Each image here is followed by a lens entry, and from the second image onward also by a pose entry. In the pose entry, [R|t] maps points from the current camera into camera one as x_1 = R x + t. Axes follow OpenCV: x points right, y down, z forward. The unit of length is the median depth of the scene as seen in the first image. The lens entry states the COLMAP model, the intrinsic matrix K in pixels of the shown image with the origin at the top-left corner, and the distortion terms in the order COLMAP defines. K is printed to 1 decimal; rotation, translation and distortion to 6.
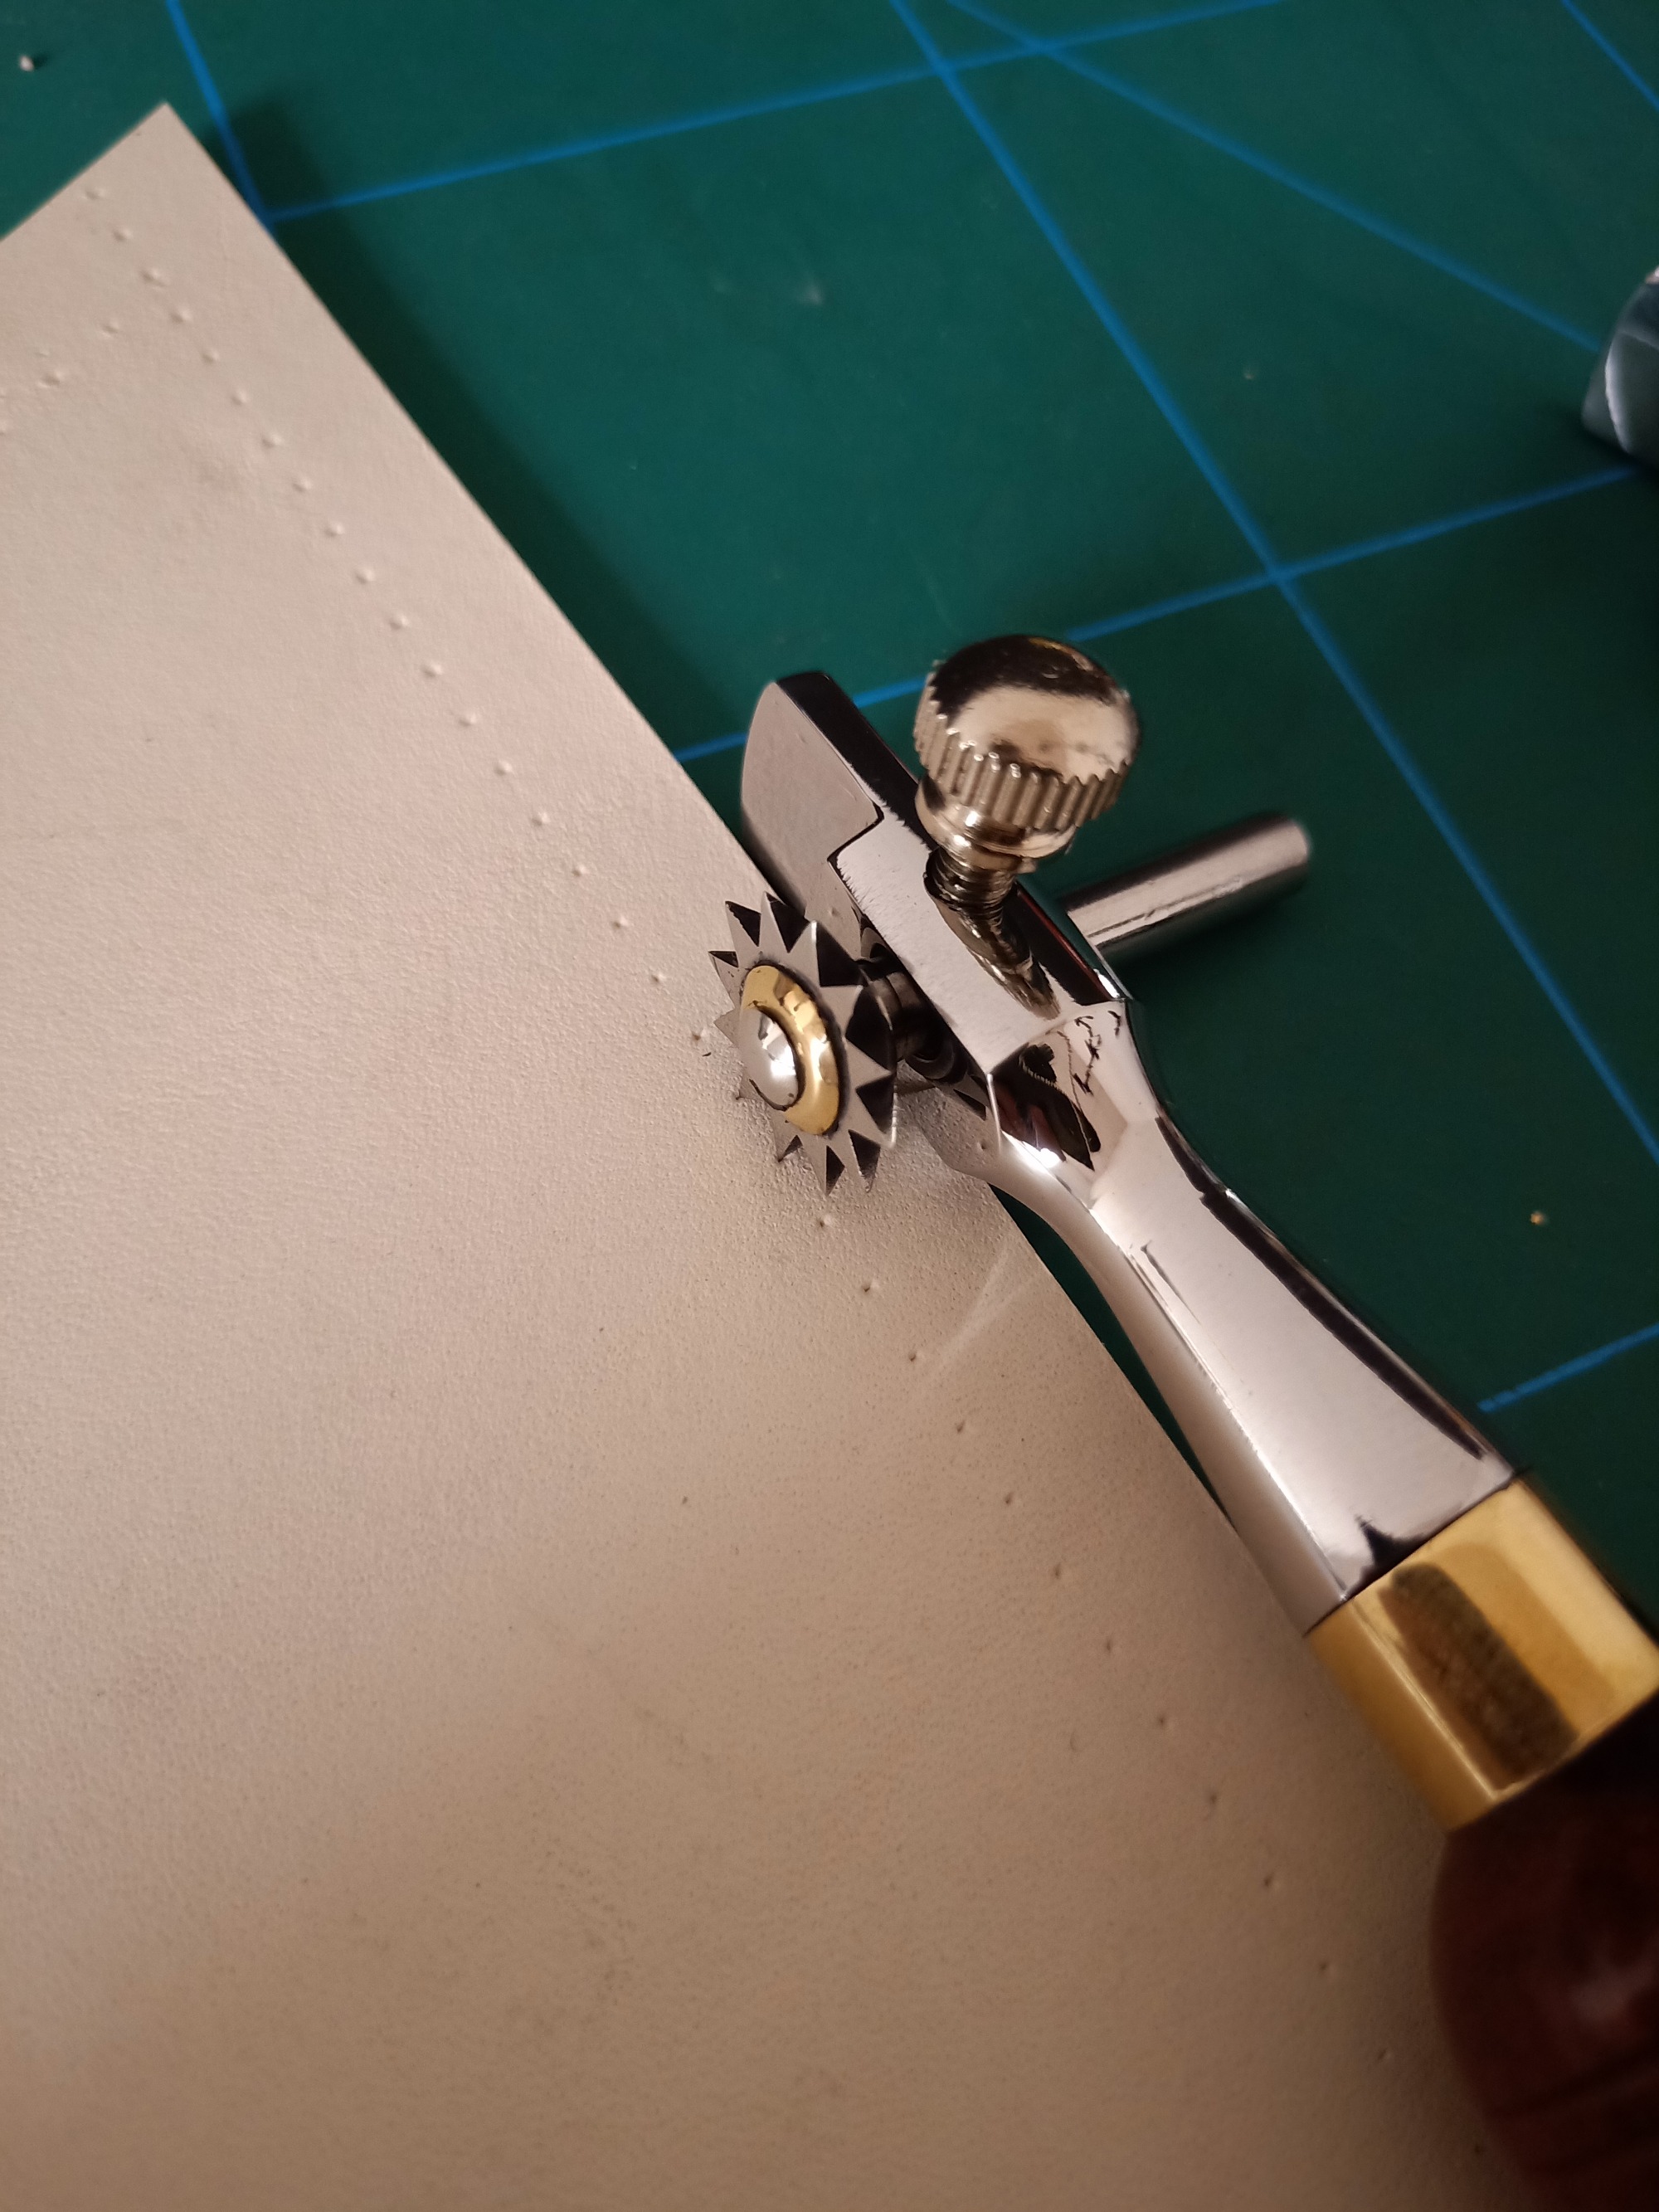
lens RADIAL K [[883.8, 0, 829.5], [0, 883.8, 1106.0], [0, 0, 1]] dist [-0.020361, 0.000636]
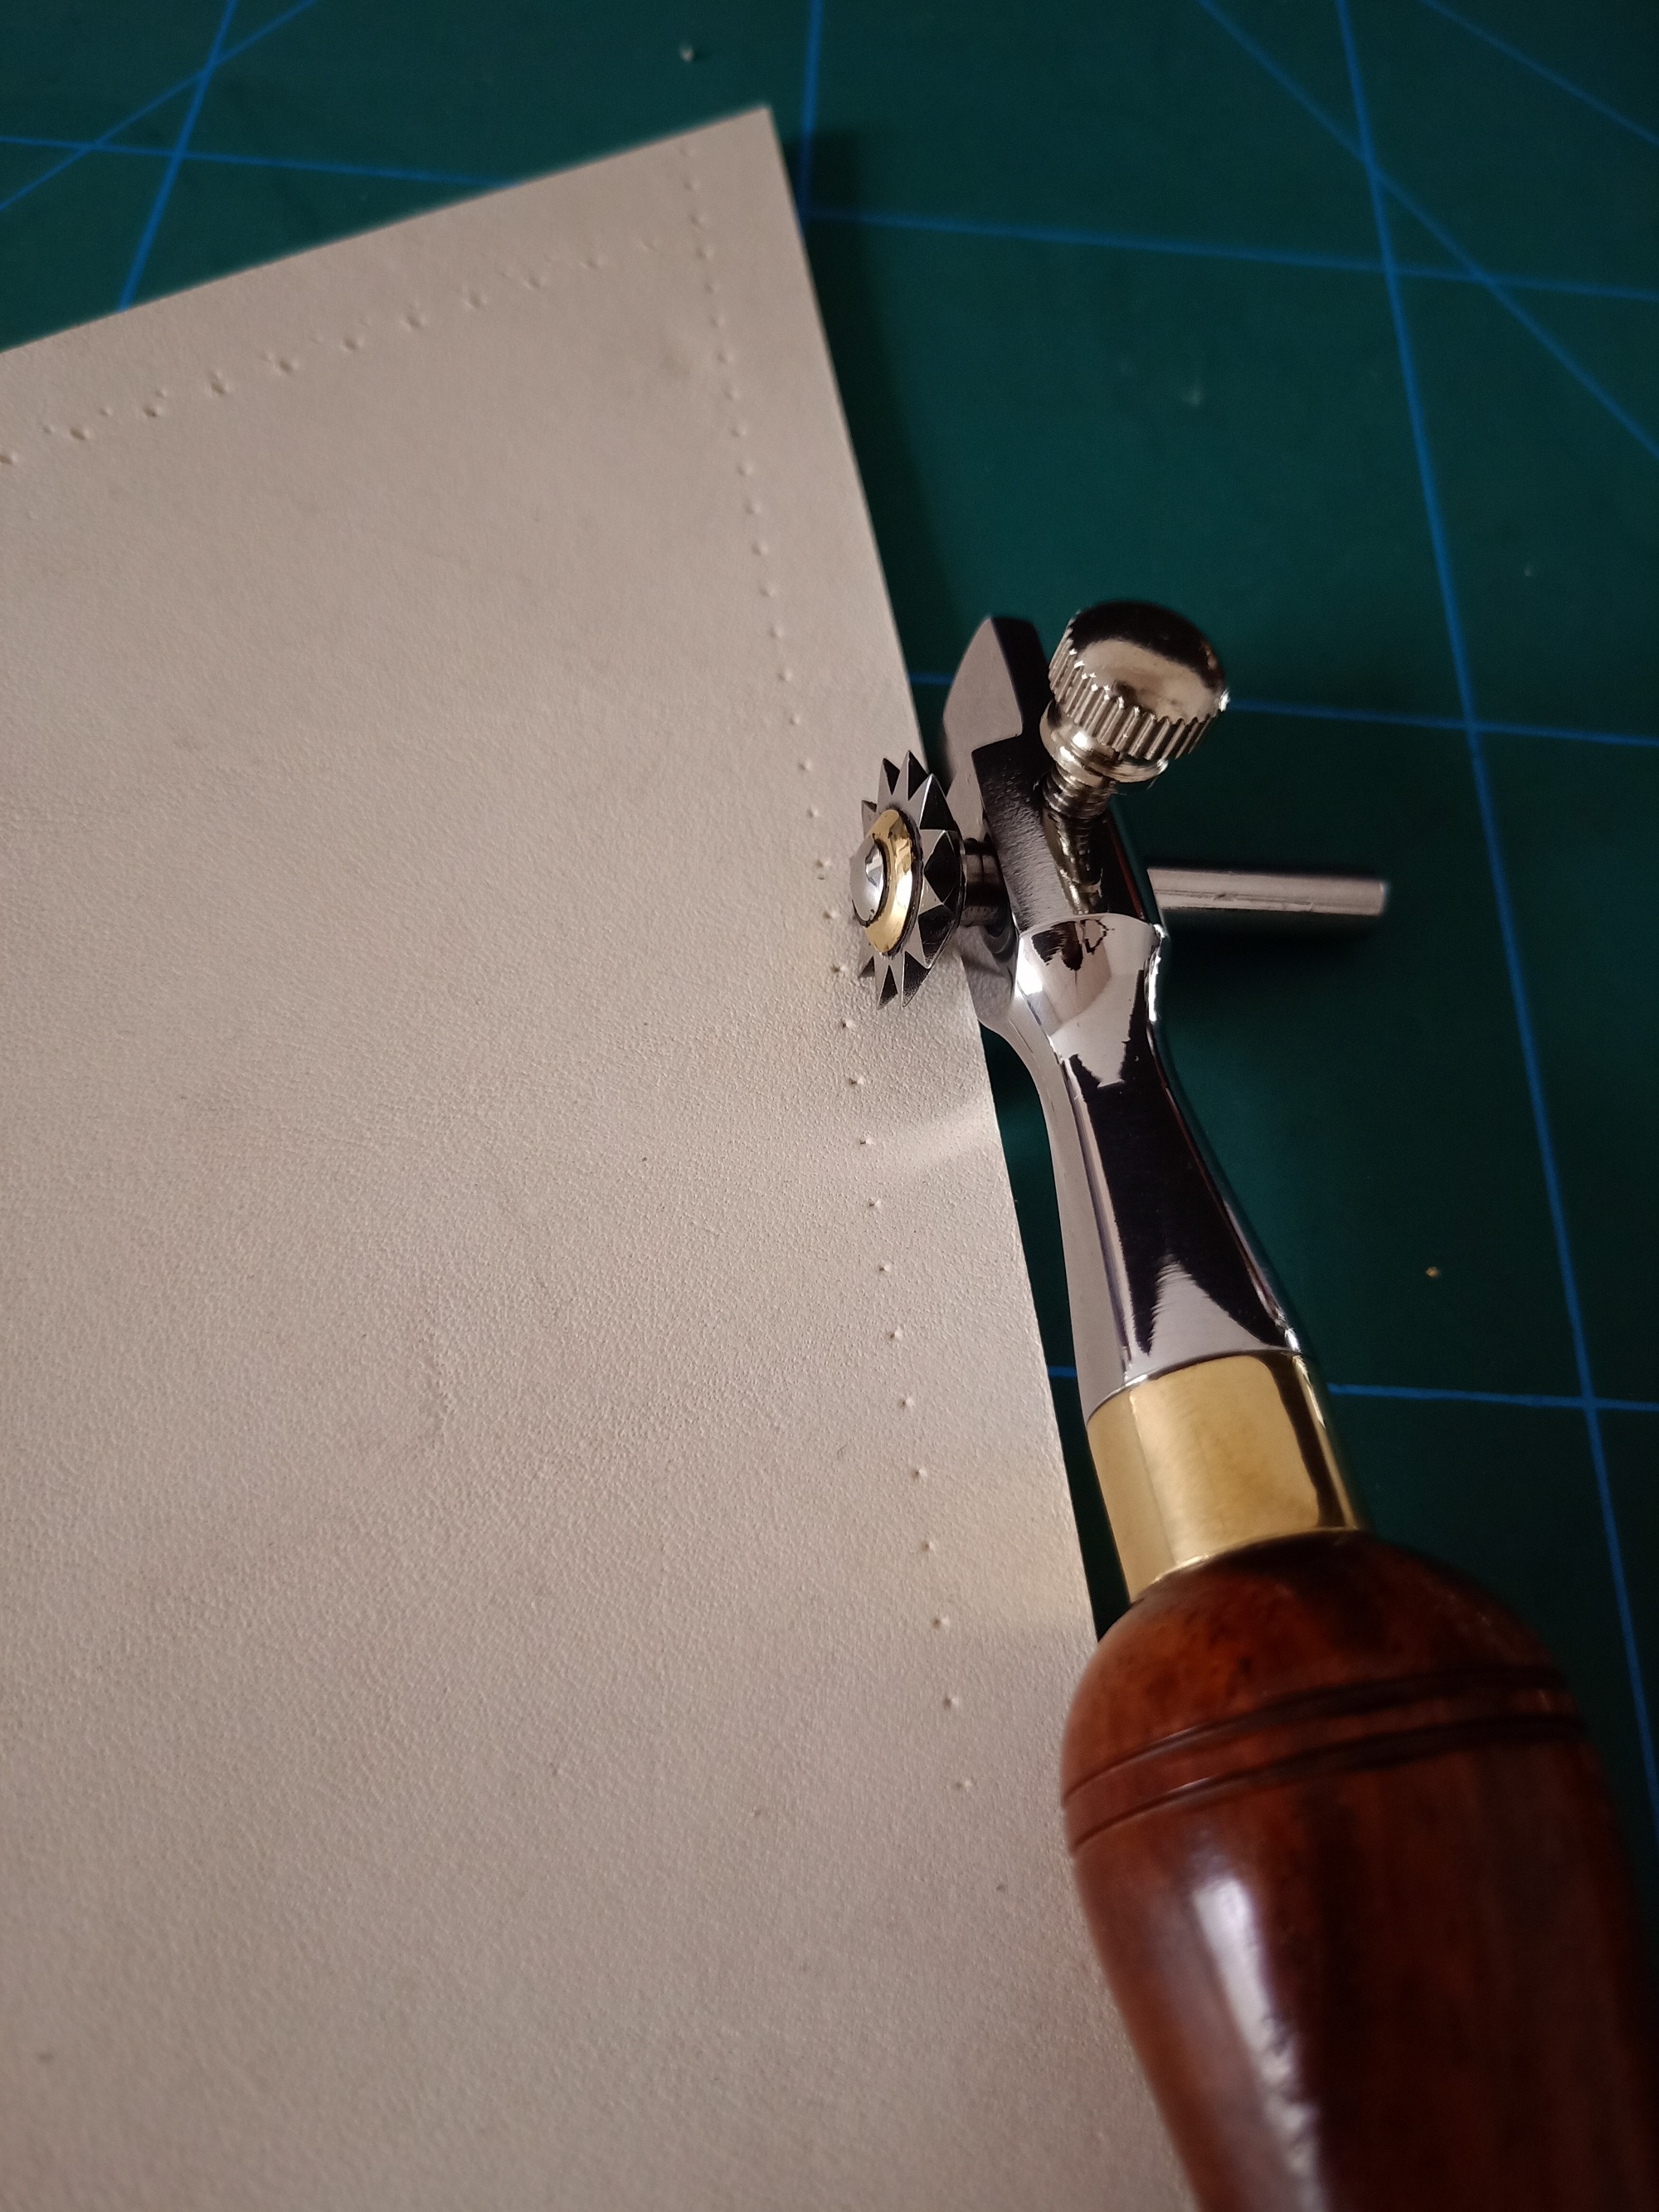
lens RADIAL K [[889.3, 0, 865.2], [0, 889.3, 1106.0], [0, 0, 1]] dist [-0.020218, -0.000613]
pose [[0.901798, 0.412745, -0.128068, 0.202891], [-0.421457, 0.905501, -0.049419, 0.264925], [0.095568, 0.098541, 0.990533, -0.165573]]
